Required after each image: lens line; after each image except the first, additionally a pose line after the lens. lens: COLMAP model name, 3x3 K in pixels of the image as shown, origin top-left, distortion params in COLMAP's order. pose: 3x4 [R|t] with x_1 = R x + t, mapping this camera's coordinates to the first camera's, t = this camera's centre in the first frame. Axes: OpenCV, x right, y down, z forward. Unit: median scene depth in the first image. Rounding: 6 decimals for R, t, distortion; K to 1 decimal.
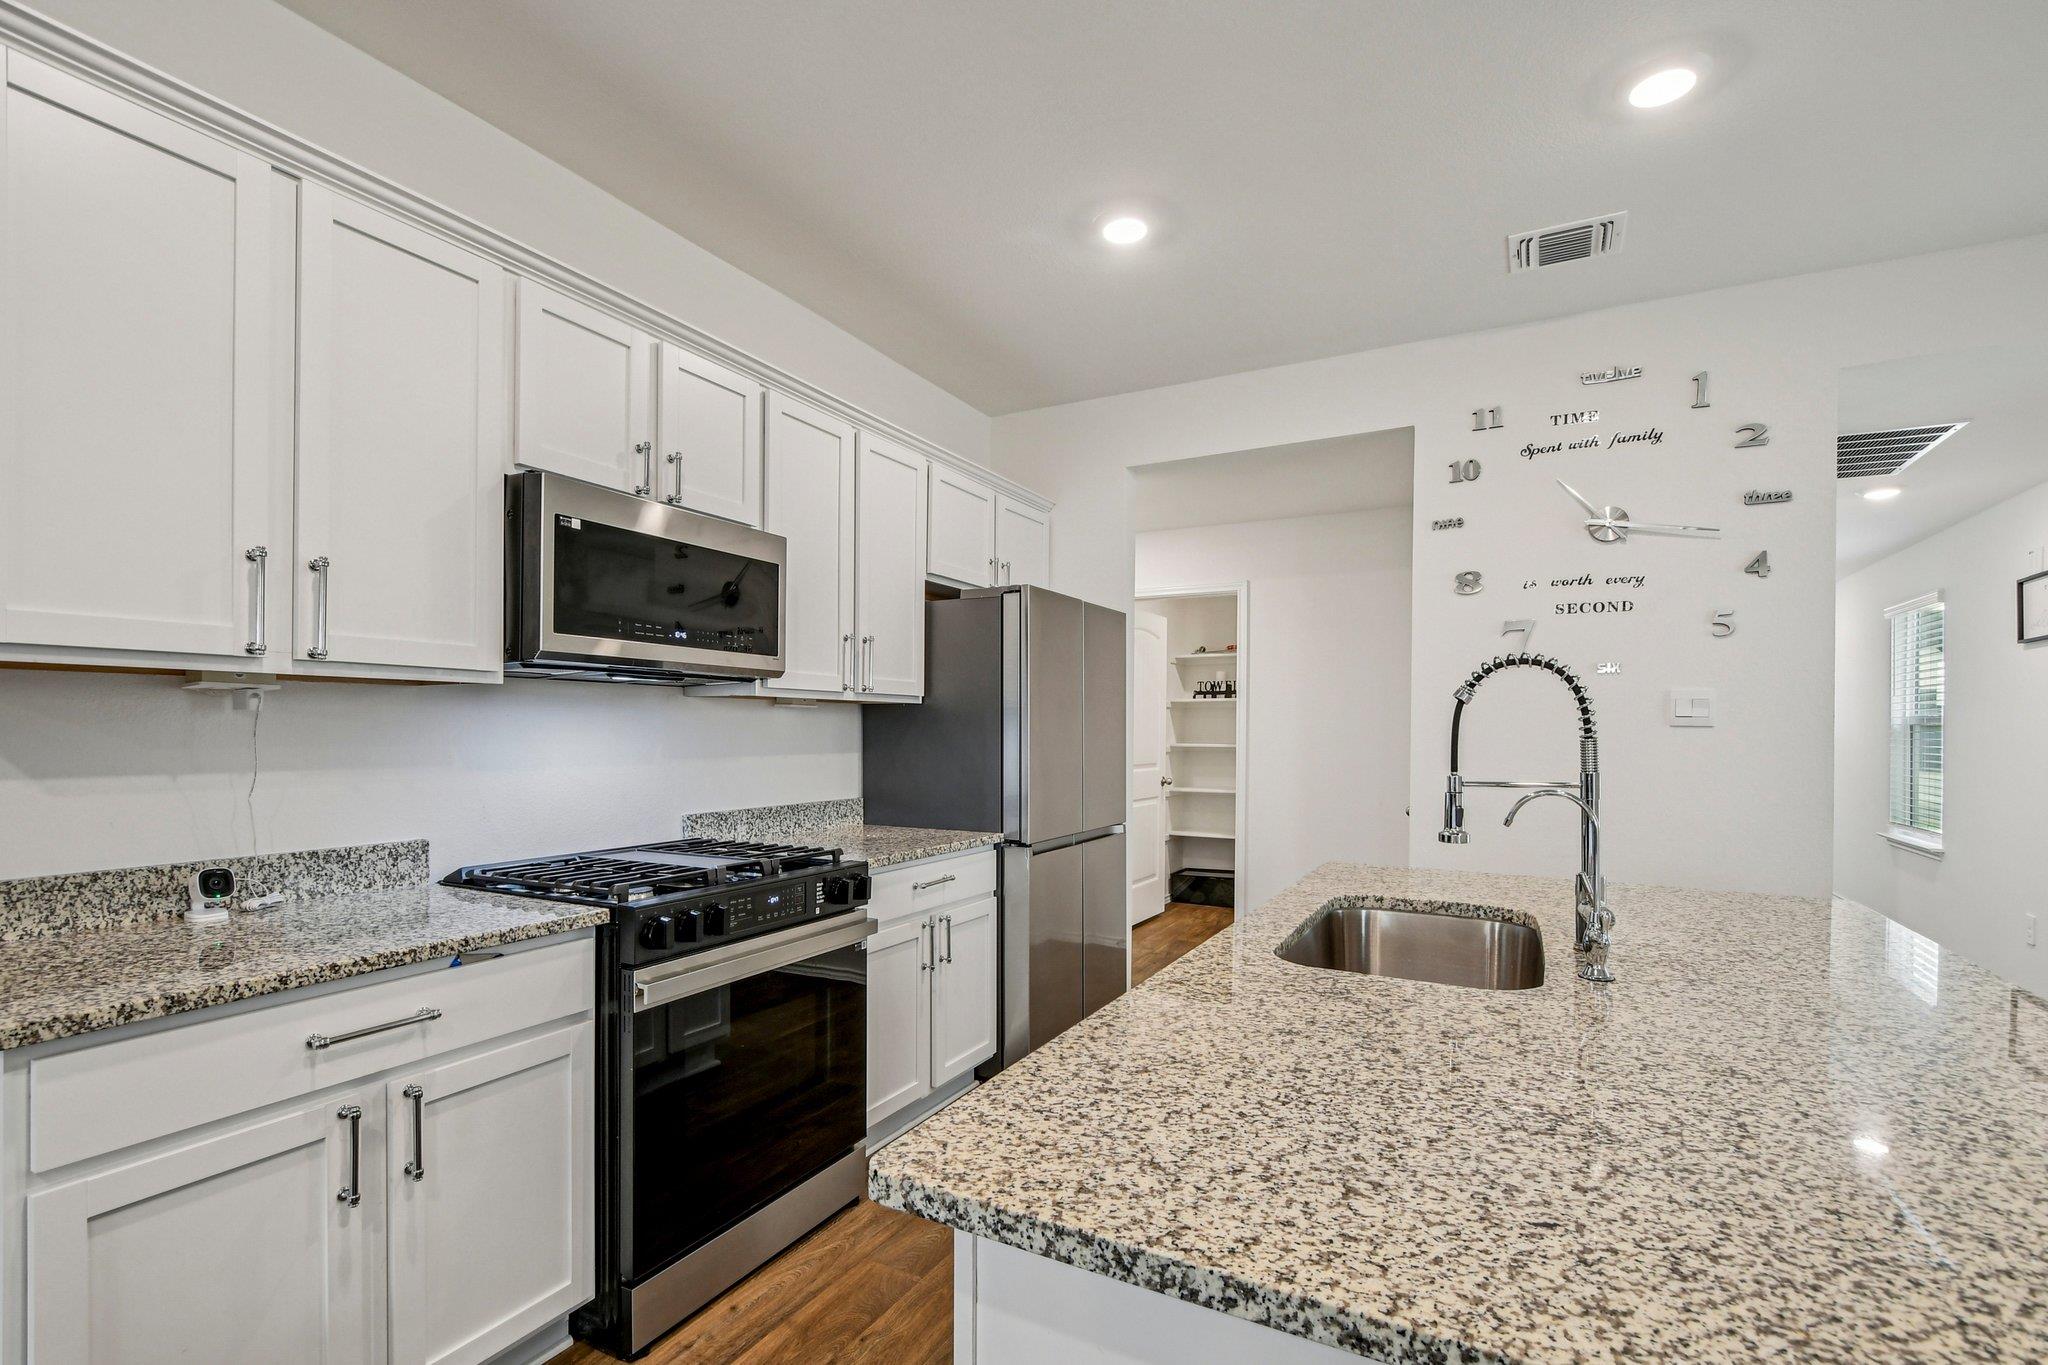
lens RADIAL K [[927.3, 0, 1013.9], [0, 927.3, 729.1], [0, 0, 1]] dist [-0.001306, -0.001028]
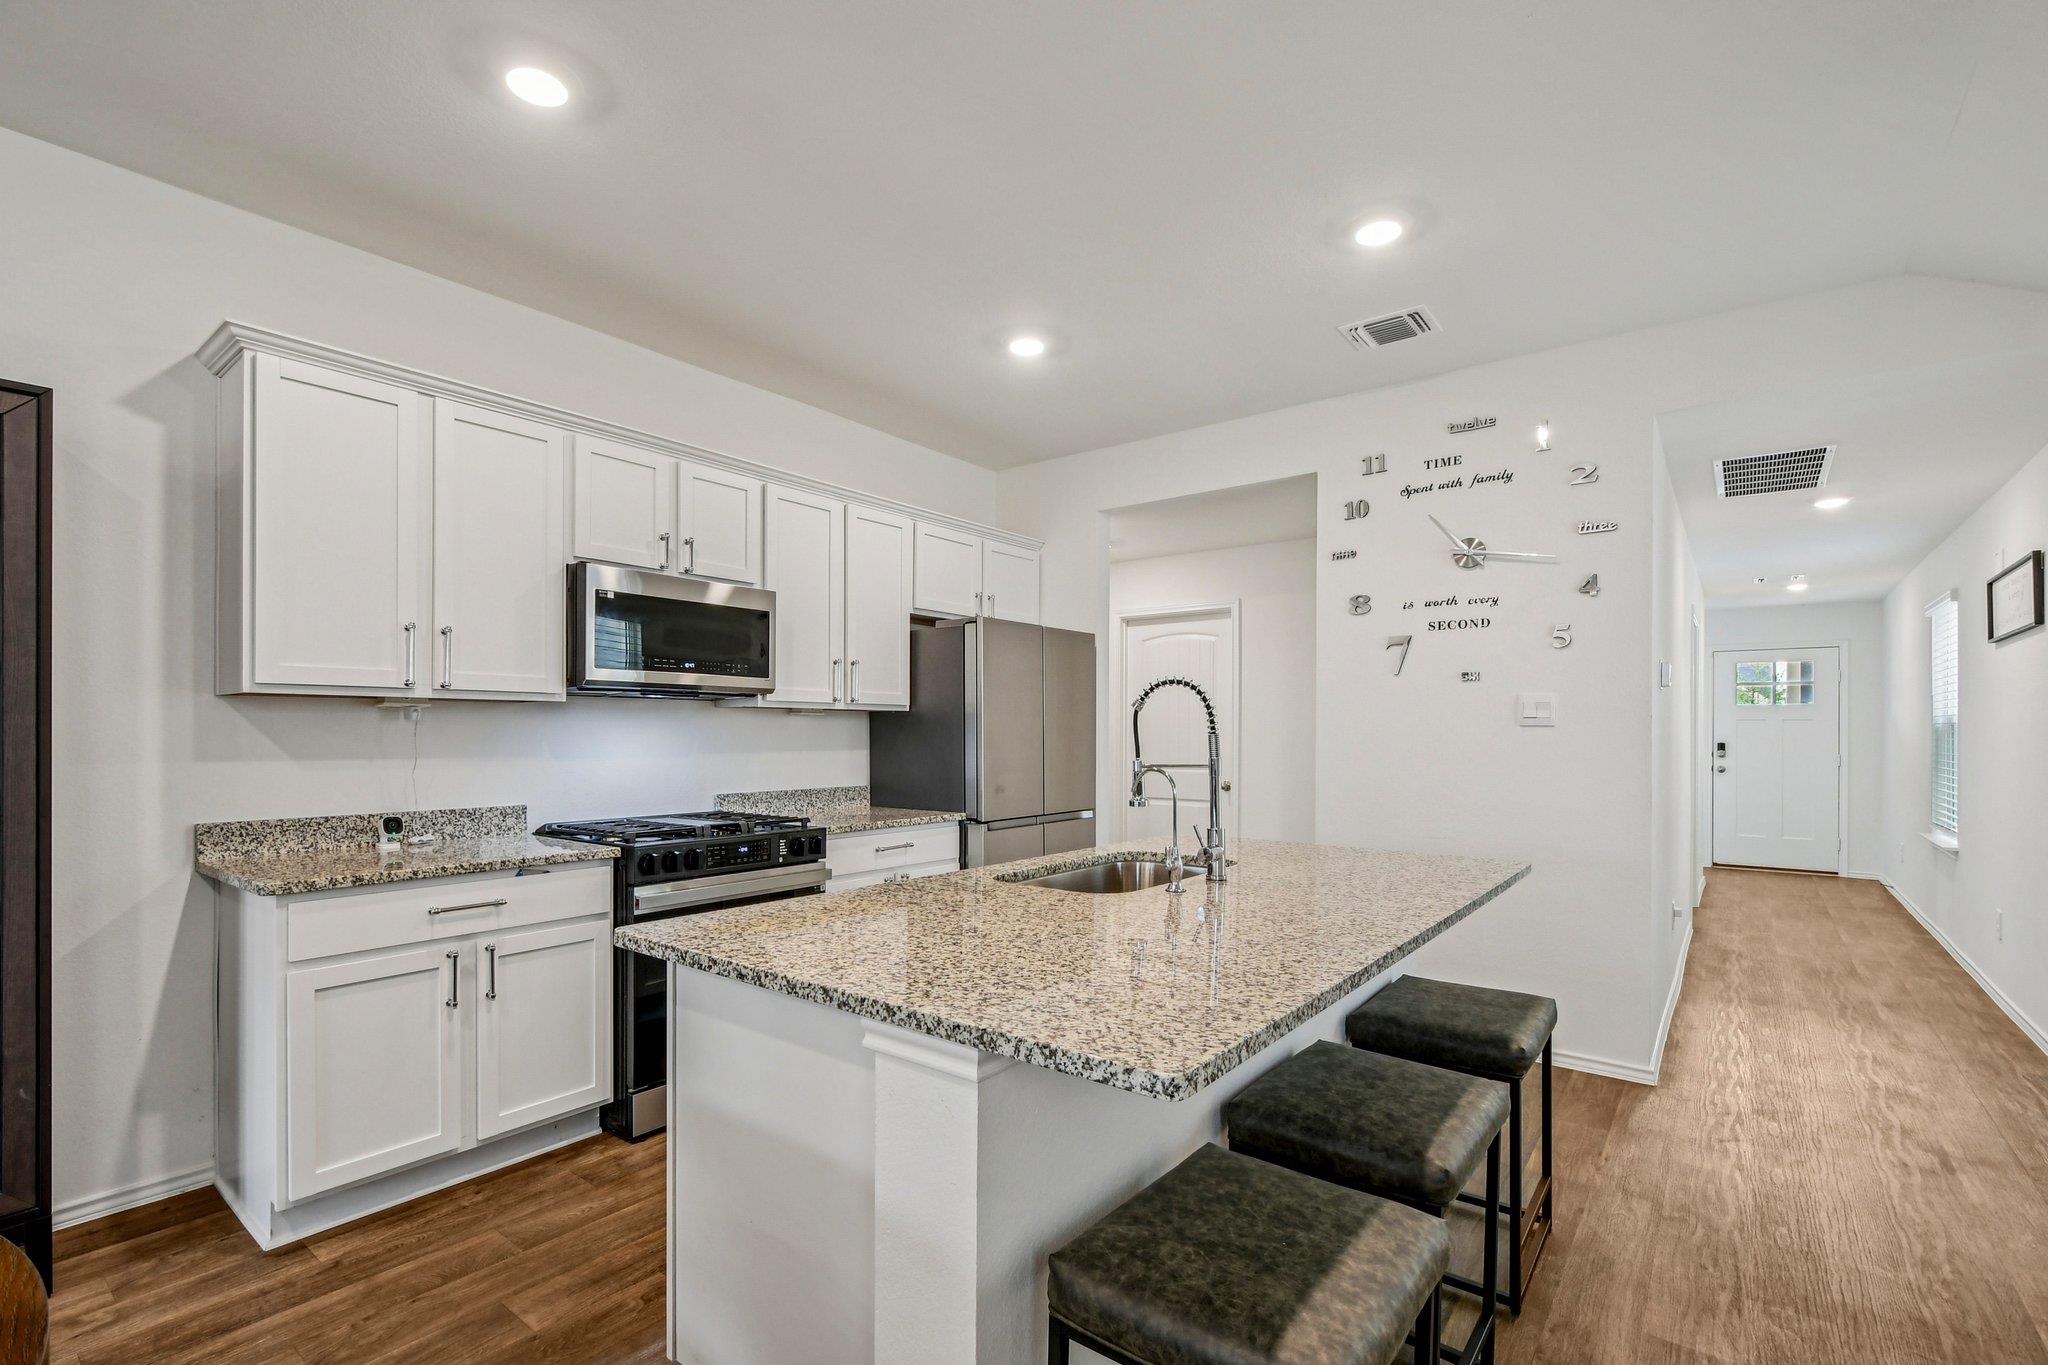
lens RADIAL K [[911.5, 0, 1016.5], [0, 911.5, 728.6], [0, 0, 1]] dist [-0.001359, 0.000171]
pose [[0.987050, -0.004780, -0.160342, 0.365518], [0.003963, 0.999977, -0.005415, 0.005964], [0.160364, 0.004710, 0.987047, -0.311687]]
